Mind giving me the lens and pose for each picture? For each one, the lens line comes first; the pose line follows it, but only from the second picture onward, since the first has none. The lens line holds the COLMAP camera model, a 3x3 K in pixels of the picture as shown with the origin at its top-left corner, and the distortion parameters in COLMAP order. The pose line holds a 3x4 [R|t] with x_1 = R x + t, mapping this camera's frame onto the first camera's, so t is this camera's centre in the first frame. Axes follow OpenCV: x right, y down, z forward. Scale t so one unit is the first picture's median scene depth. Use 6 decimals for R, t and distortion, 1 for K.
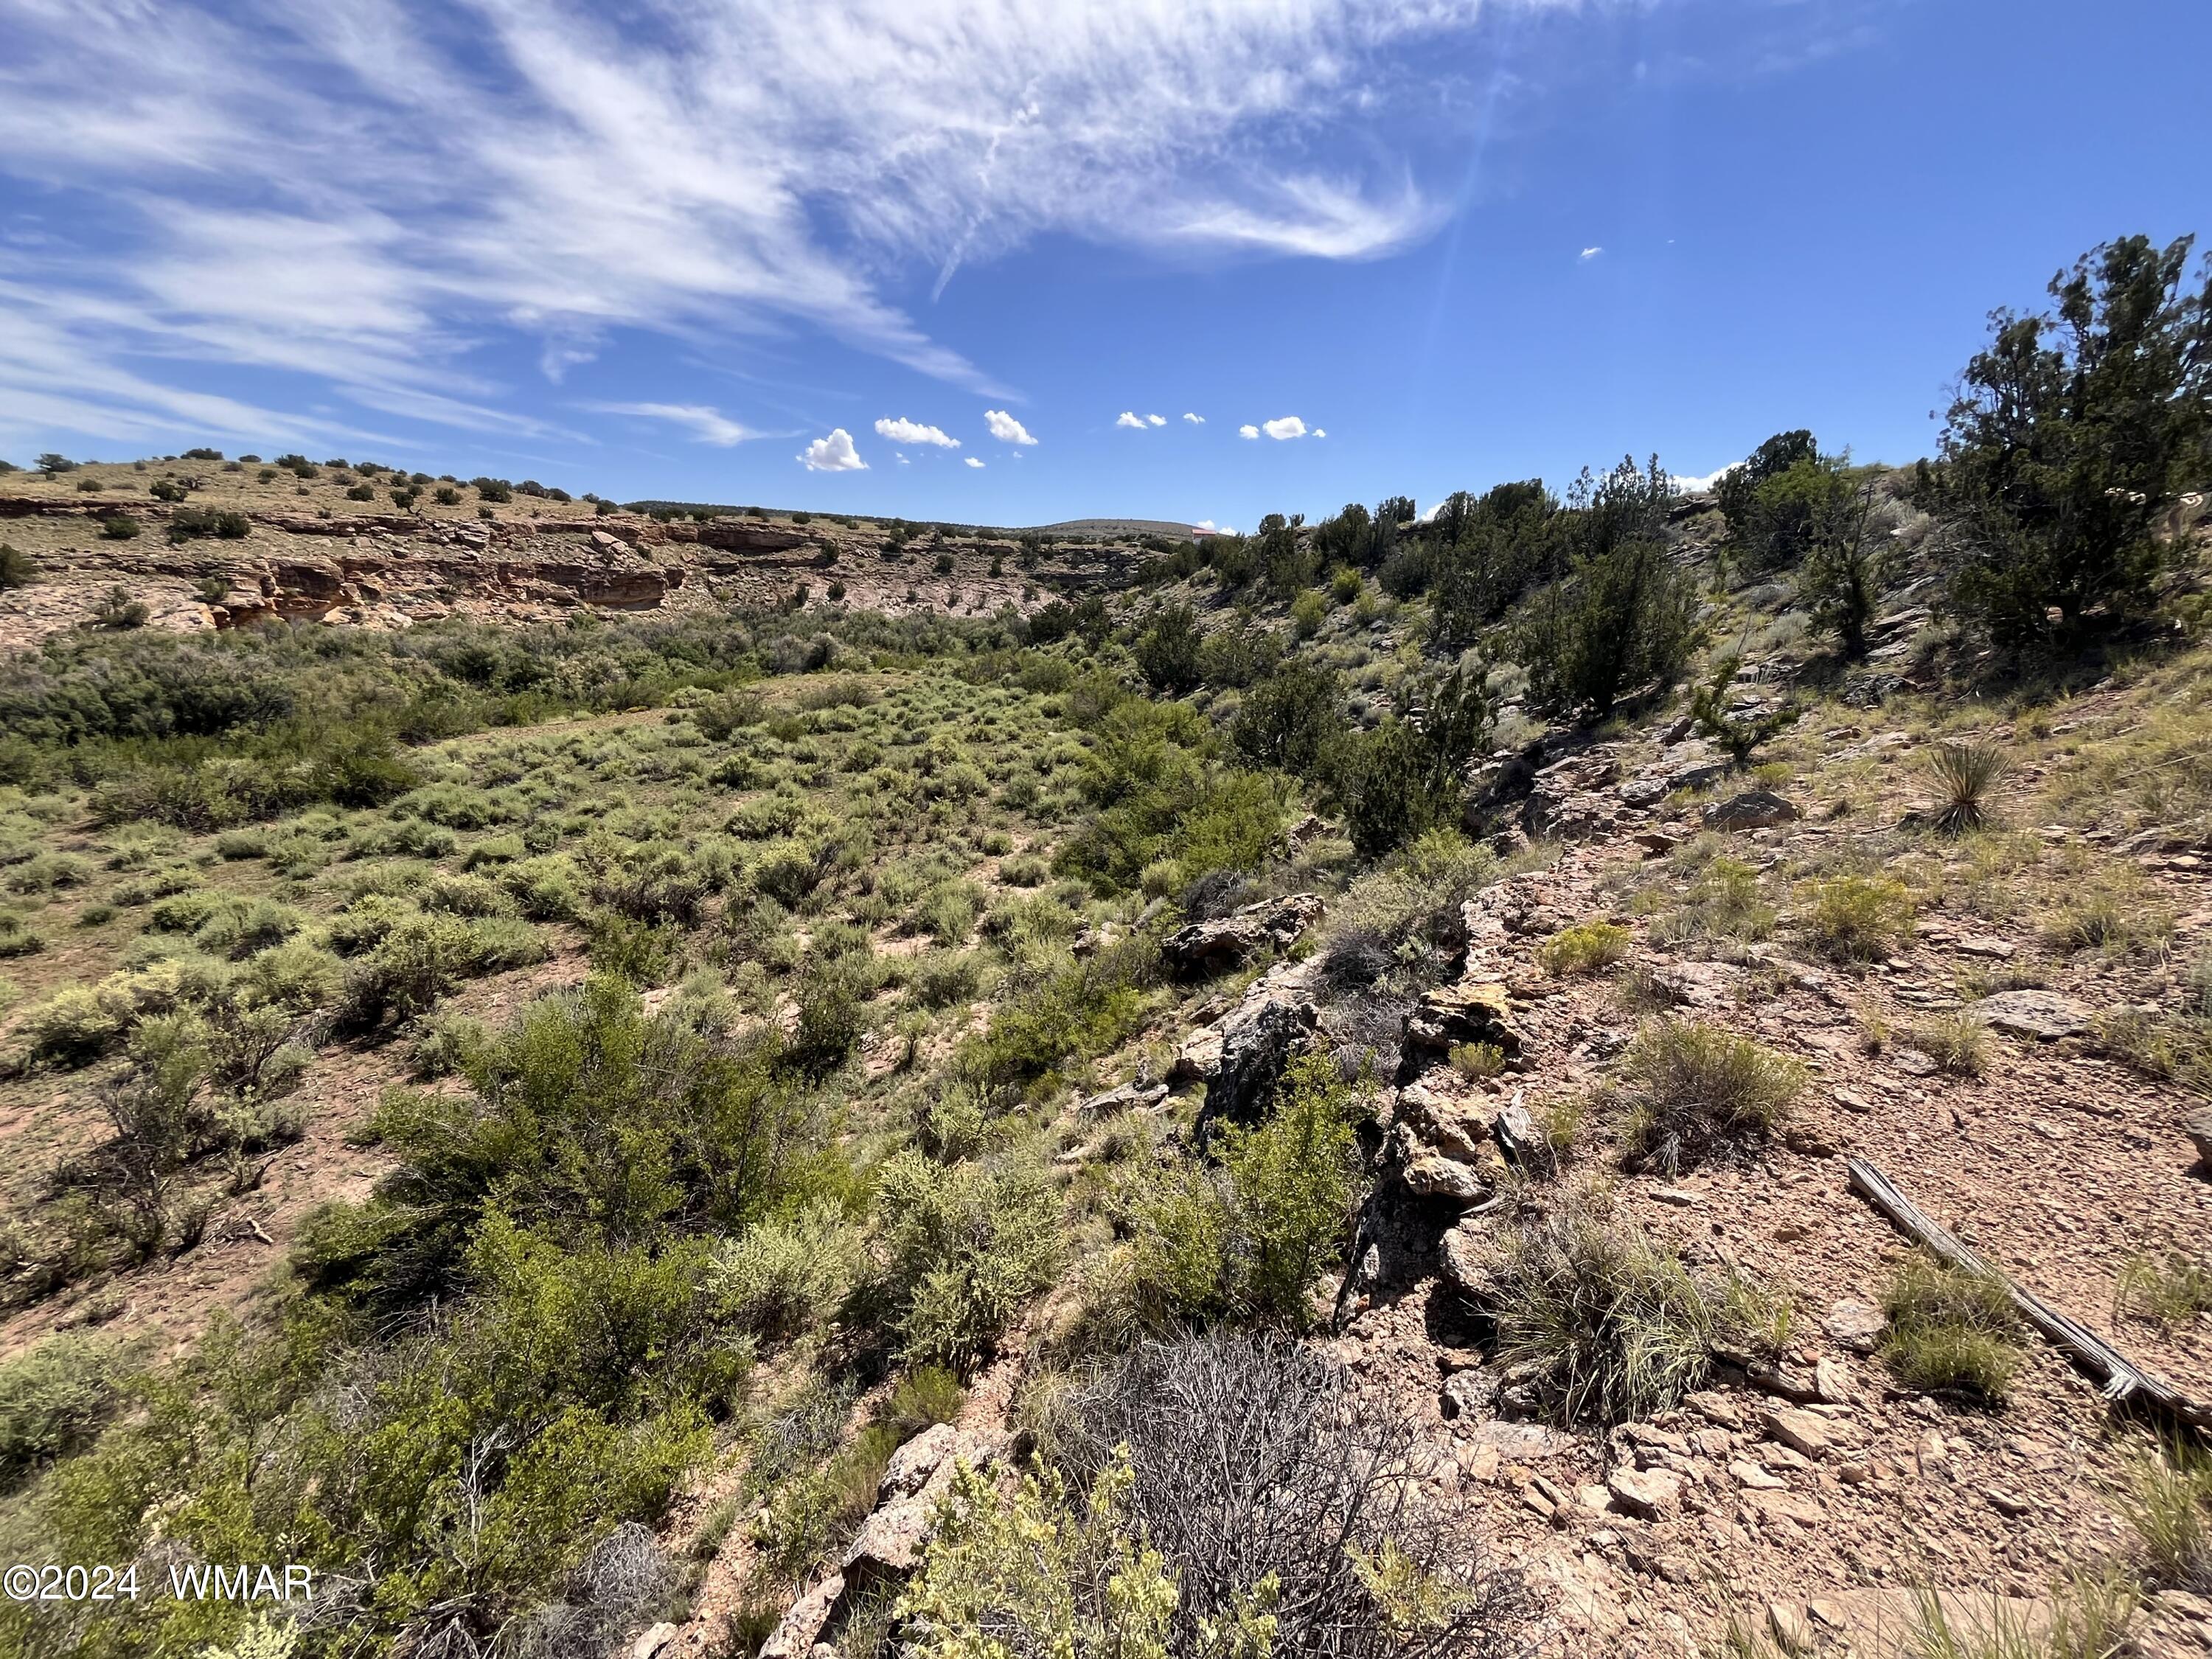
lens RADIAL K [[891.3, 0, 1100.3], [0, 891.3, 803.0], [0, 0, 1]] dist [-0.004721, 0.000420]
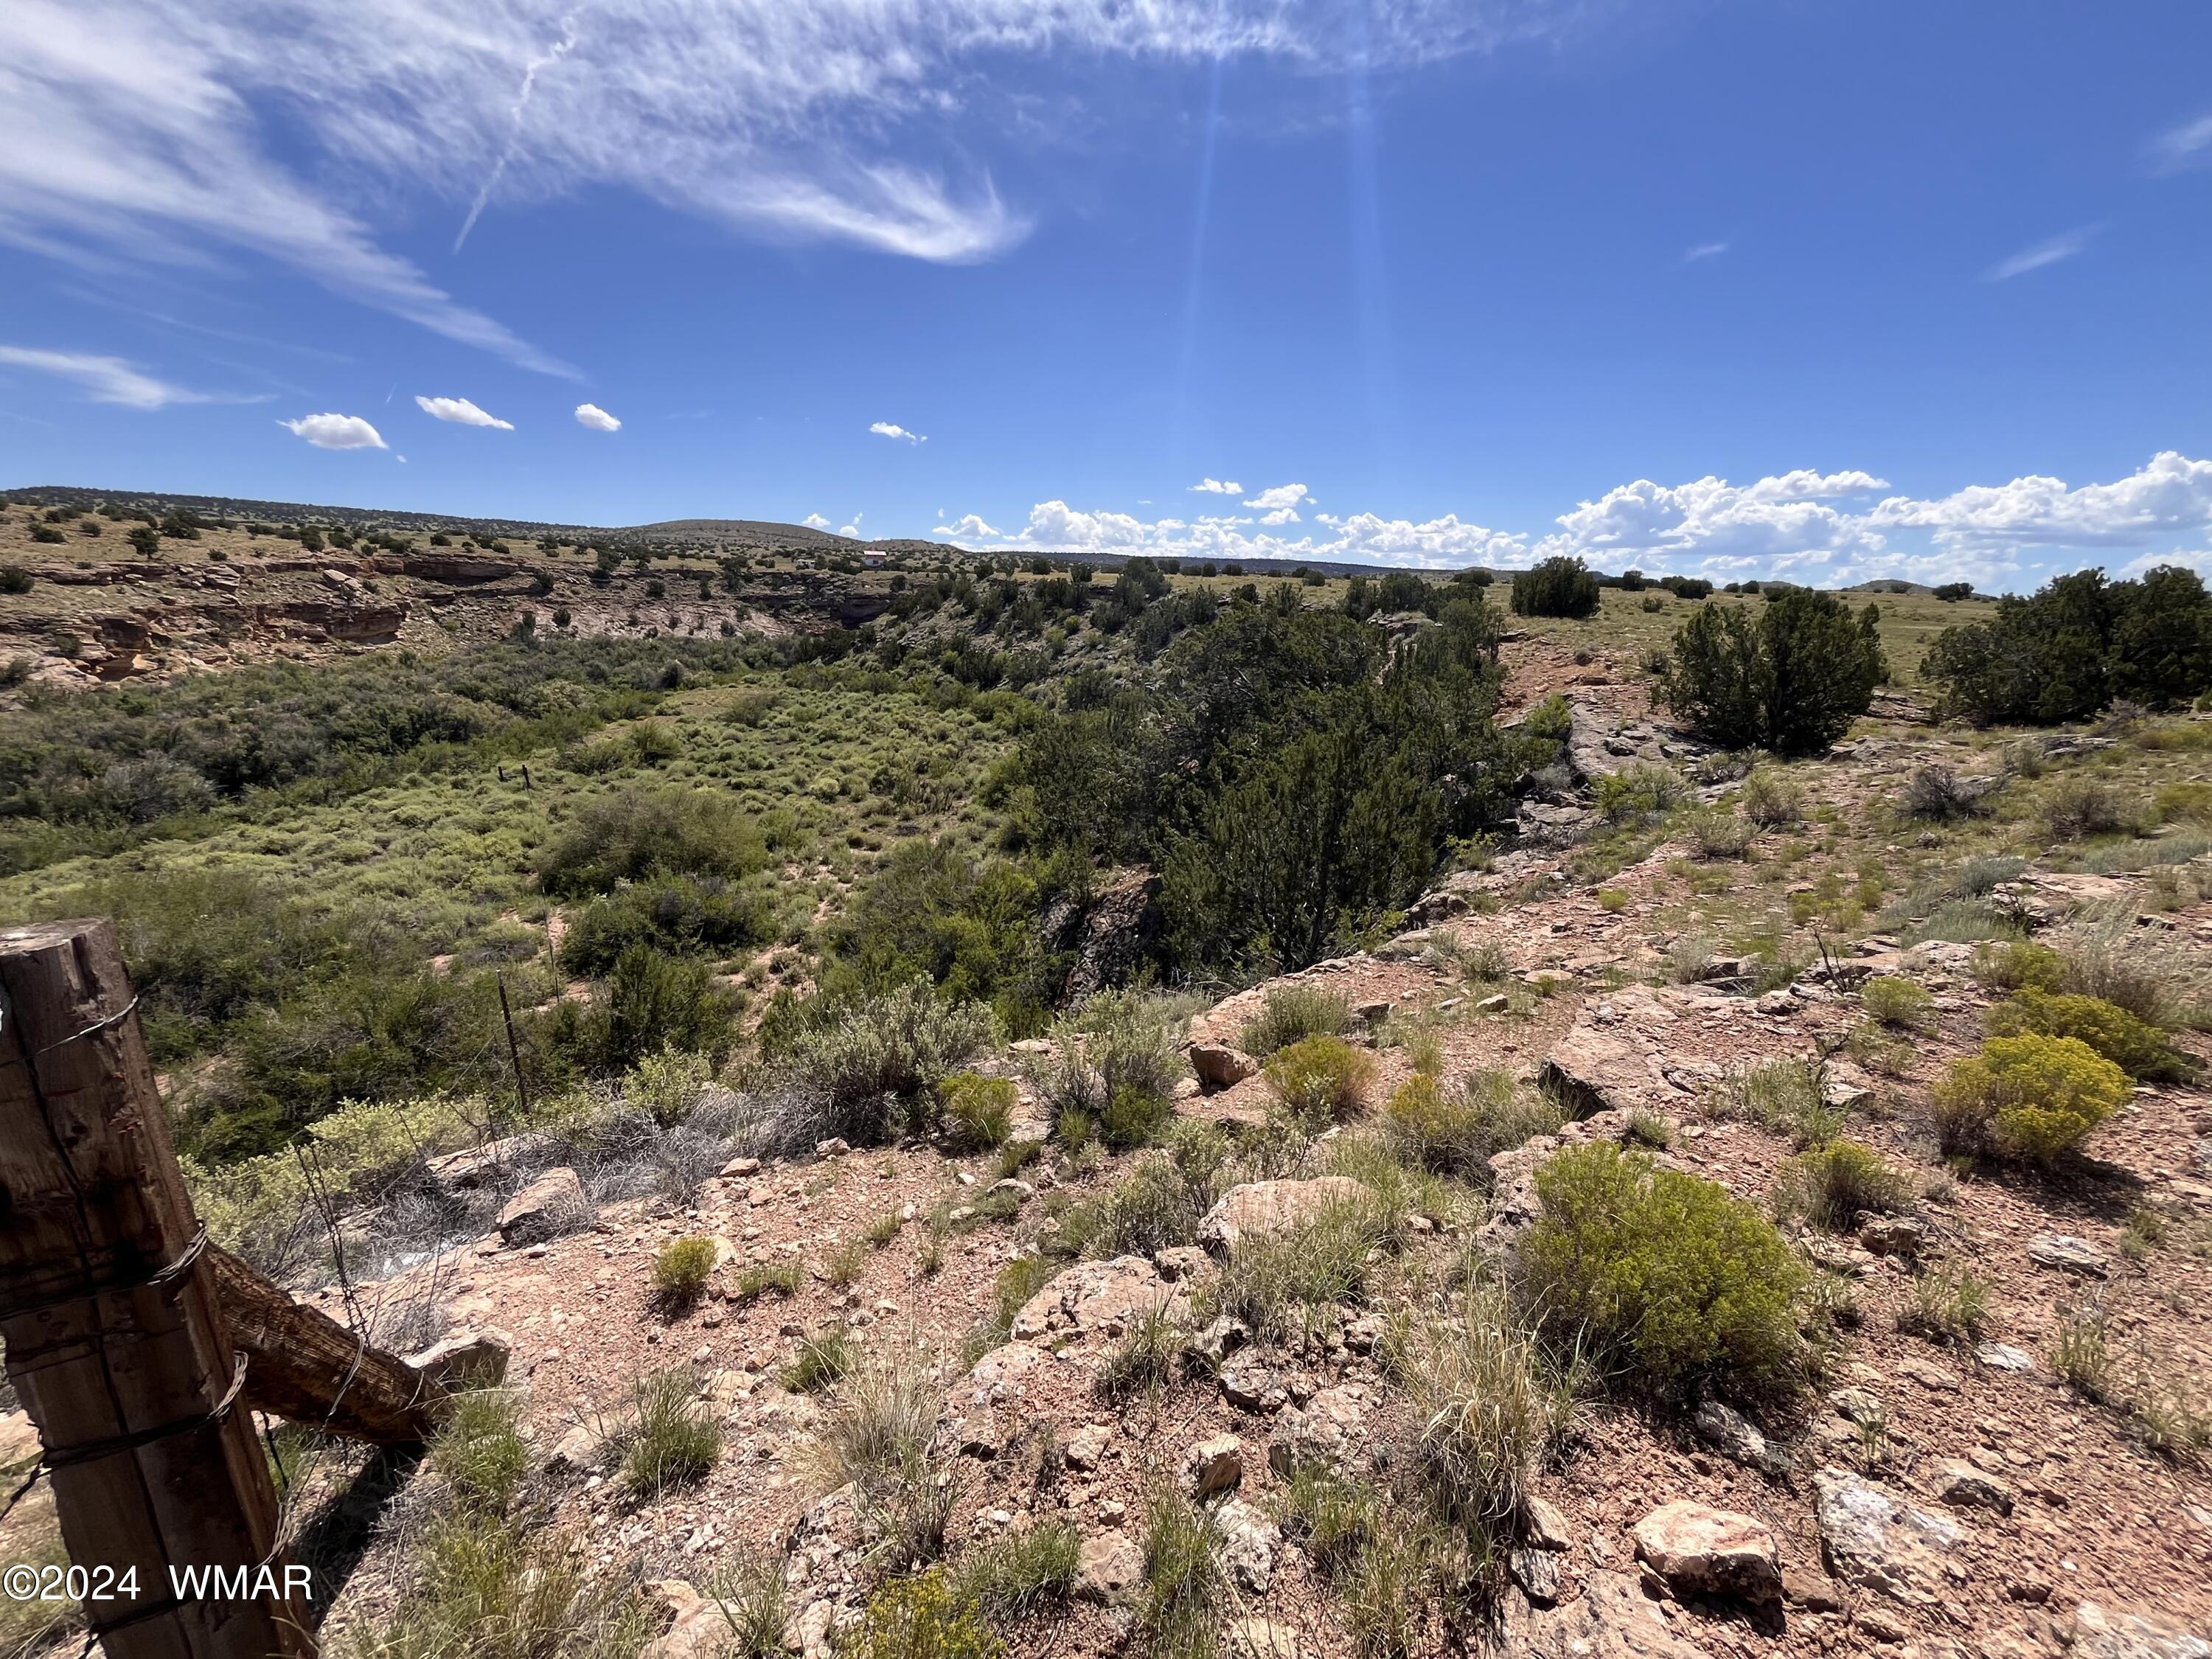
lens RADIAL K [[891.3, 0, 1119.7], [0, 891.3, 816.8], [0, 0, 1]] dist [-0.004721, 0.000420]
pose [[0.914876, -0.111334, 0.388082, -0.118271], [0.105370, 0.993756, 0.036689, 0.033920], [-0.389743, 0.007326, 0.920894, -0.251494]]
